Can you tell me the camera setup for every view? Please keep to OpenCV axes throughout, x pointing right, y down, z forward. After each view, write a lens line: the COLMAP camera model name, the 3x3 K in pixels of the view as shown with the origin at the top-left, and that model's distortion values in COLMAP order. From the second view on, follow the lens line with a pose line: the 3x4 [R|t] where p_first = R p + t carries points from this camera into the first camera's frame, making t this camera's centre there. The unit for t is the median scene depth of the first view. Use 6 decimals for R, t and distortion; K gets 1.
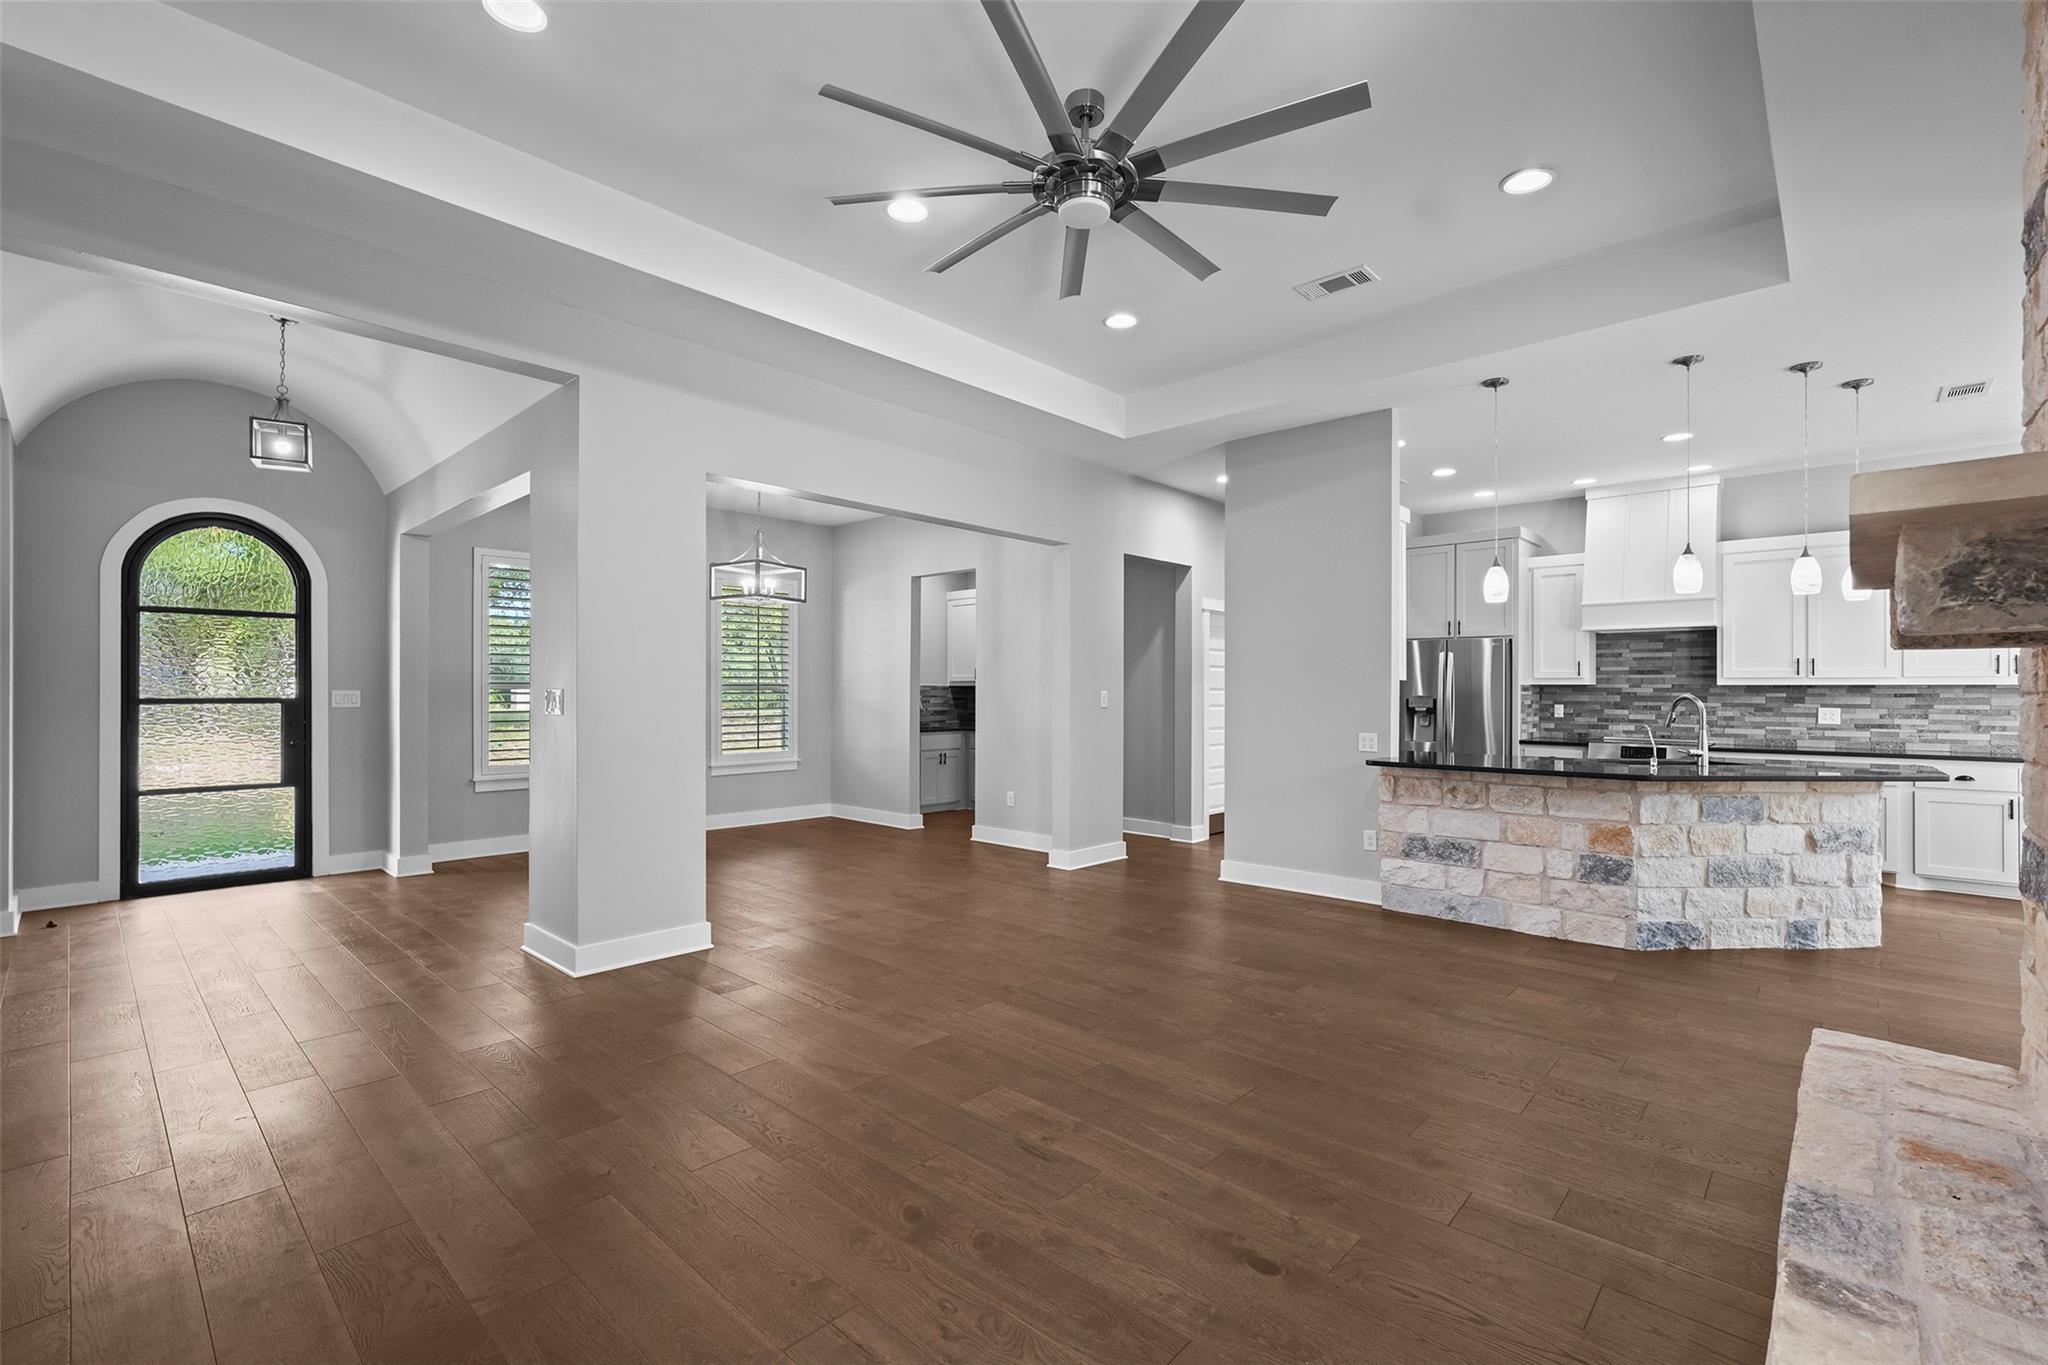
lens RADIAL K [[898.4, 0, 1025.6], [0, 898.4, 683.8], [0, 0, 1]] dist [-0.012468, 0.004542]
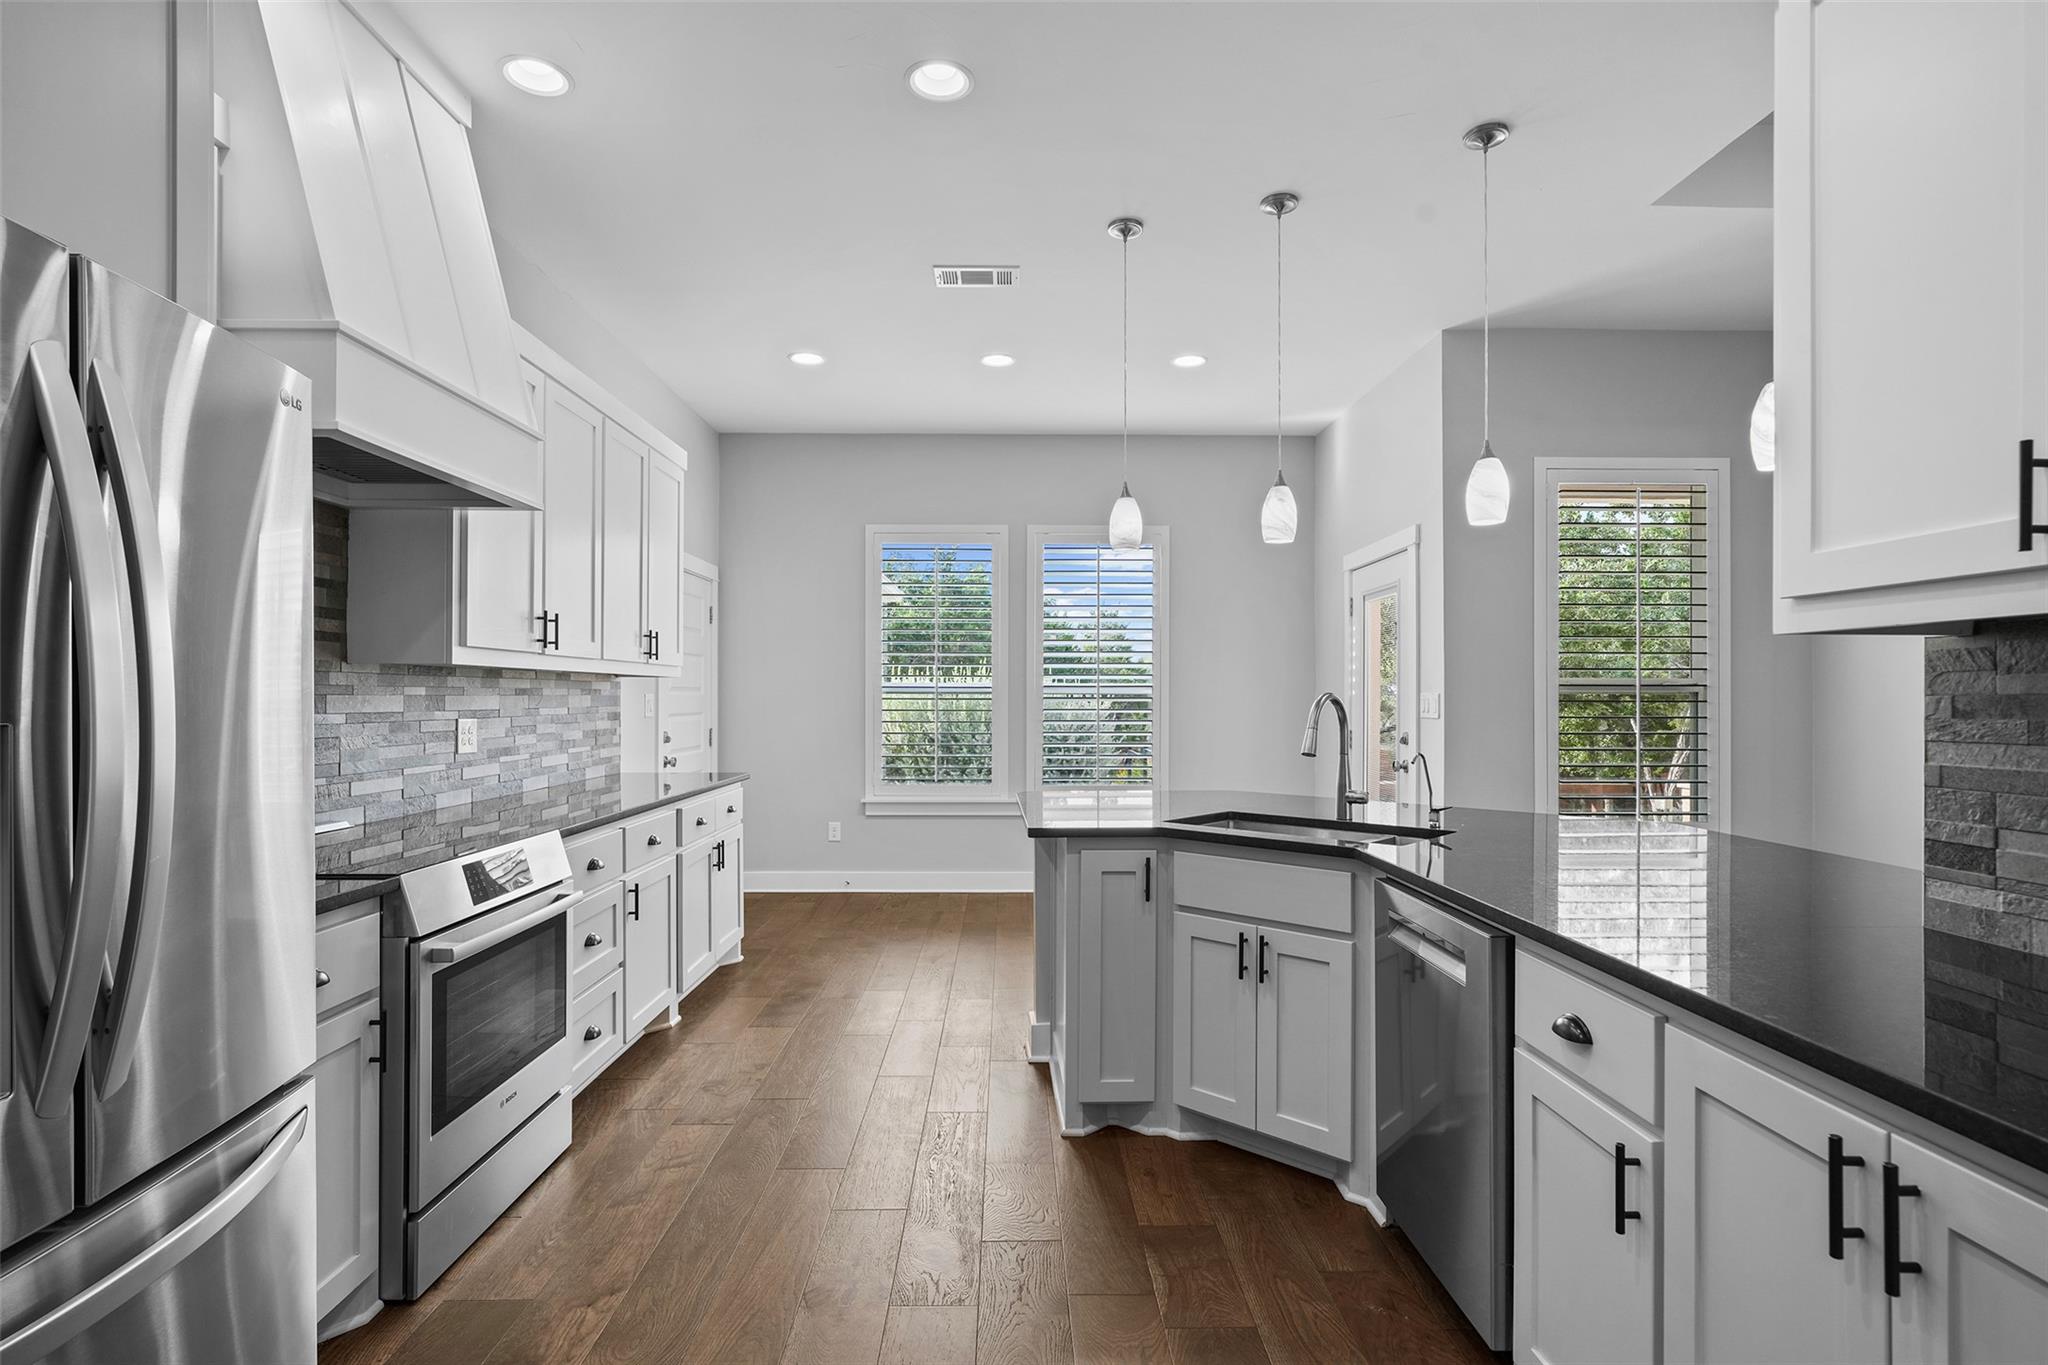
lens RADIAL K [[1024.3, 0, 1026.8], [0, 1024.3, 689.7], [0, 0, 1]] dist [-0.002670, -0.000157]
pose [[-0.695564, 0.000183, 0.718464, 0.348647], [-0.008009, 0.999936, -0.008008, 0.015503], [-0.718420, -0.011325, -0.695518, 1.305859]]
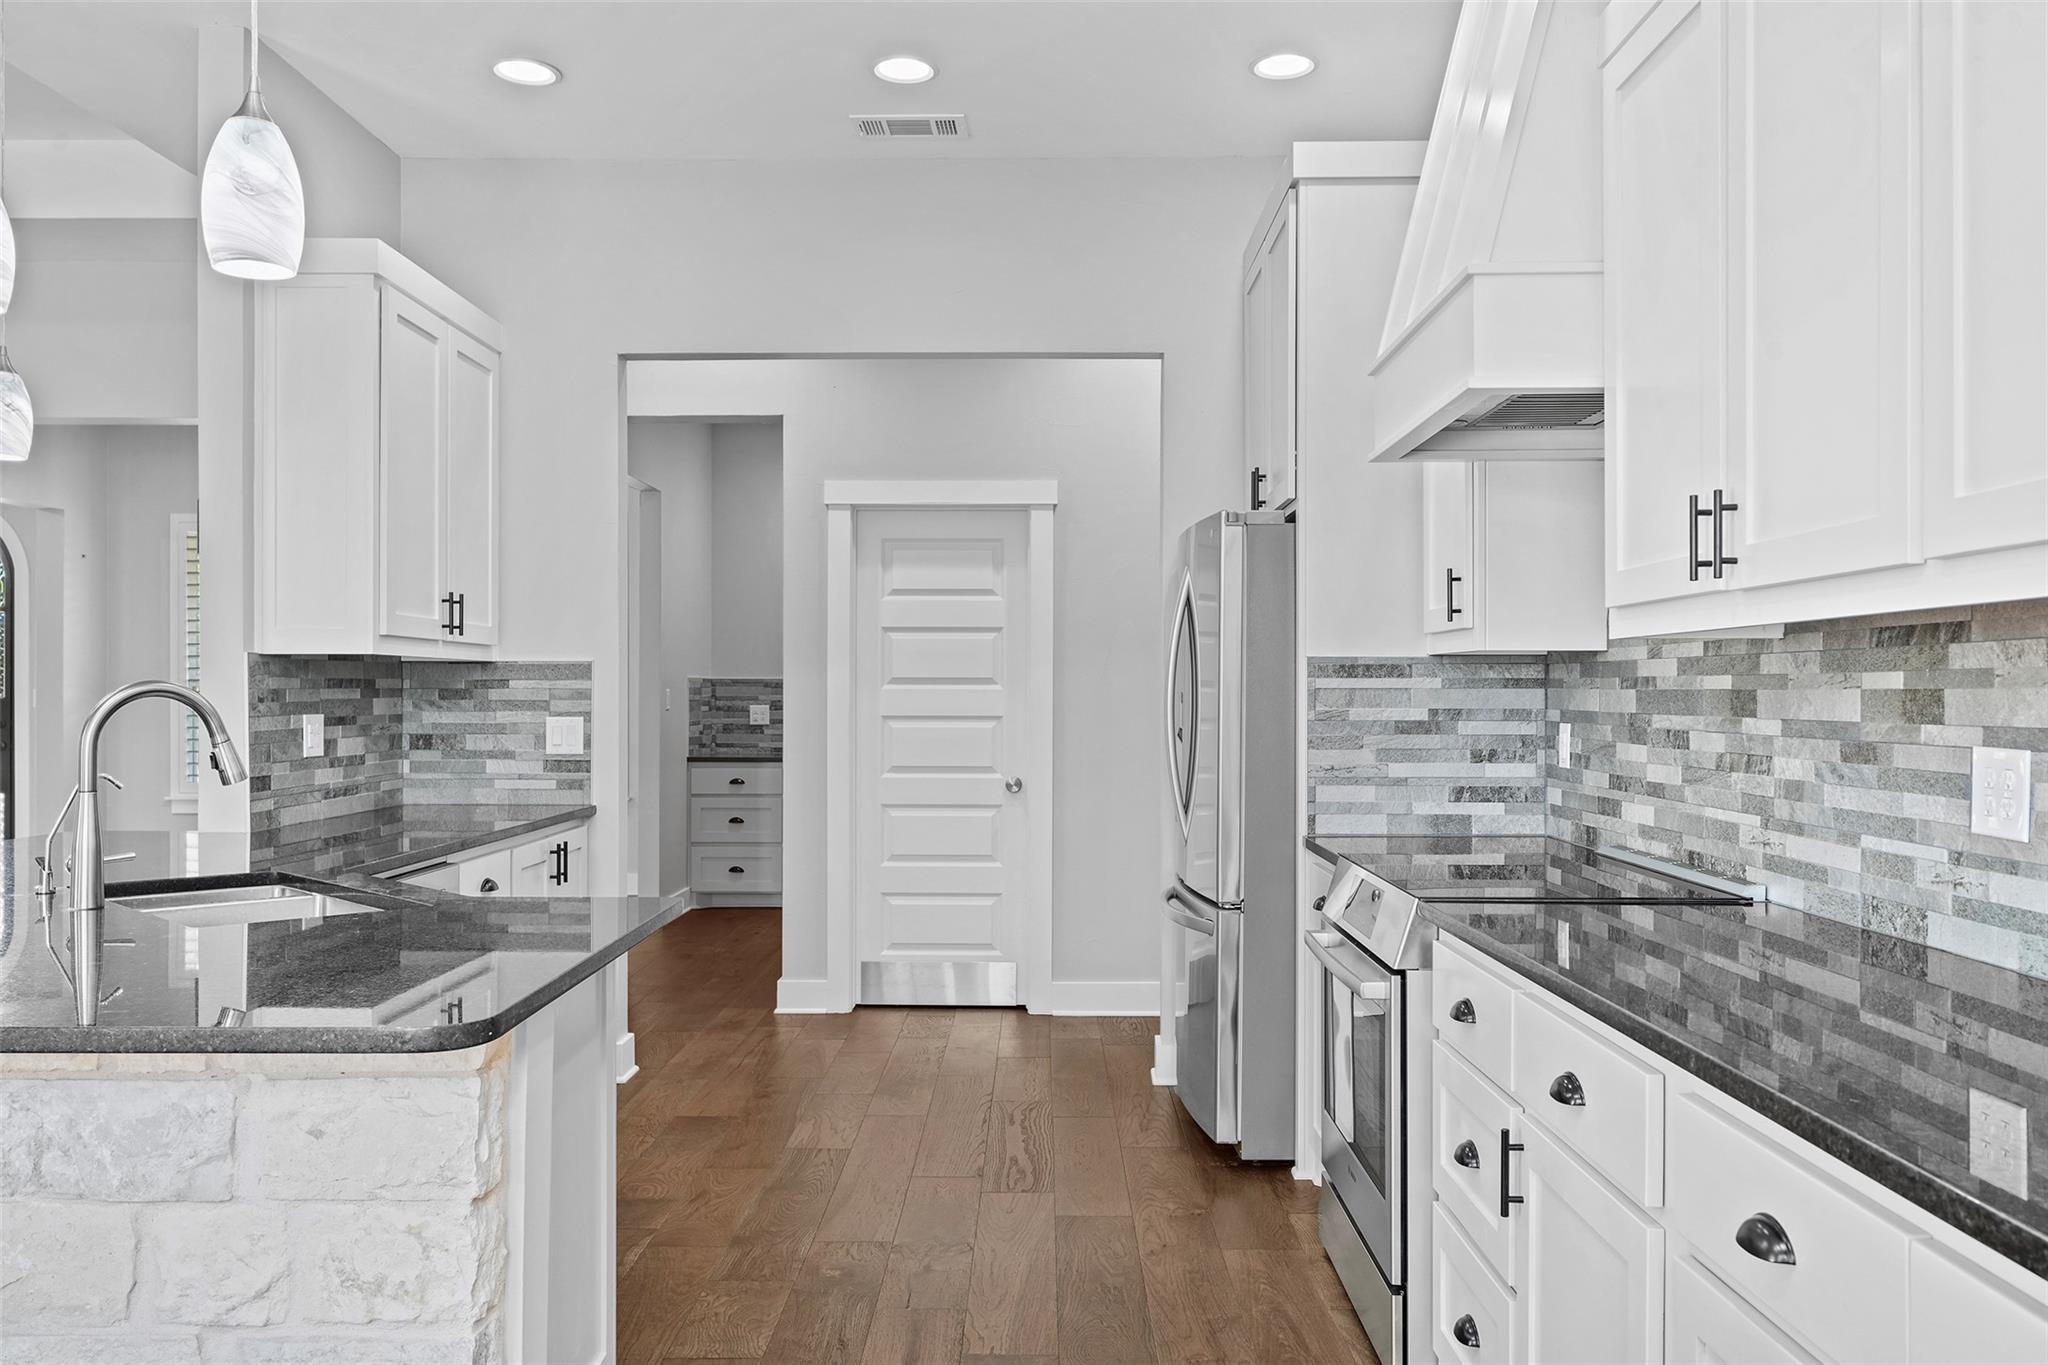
lens RADIAL K [[1567.4, 0, 1030.9], [0, 1567.4, 688.7], [0, 0, 1]] dist [-0.007548, 0.001849]
pose [[0.677621, -0.005004, -0.735395, 1.125656], [0.005837, 0.999982, -0.001425, 0.015790], [0.735388, -0.003327, 0.677638, 0.715658]]
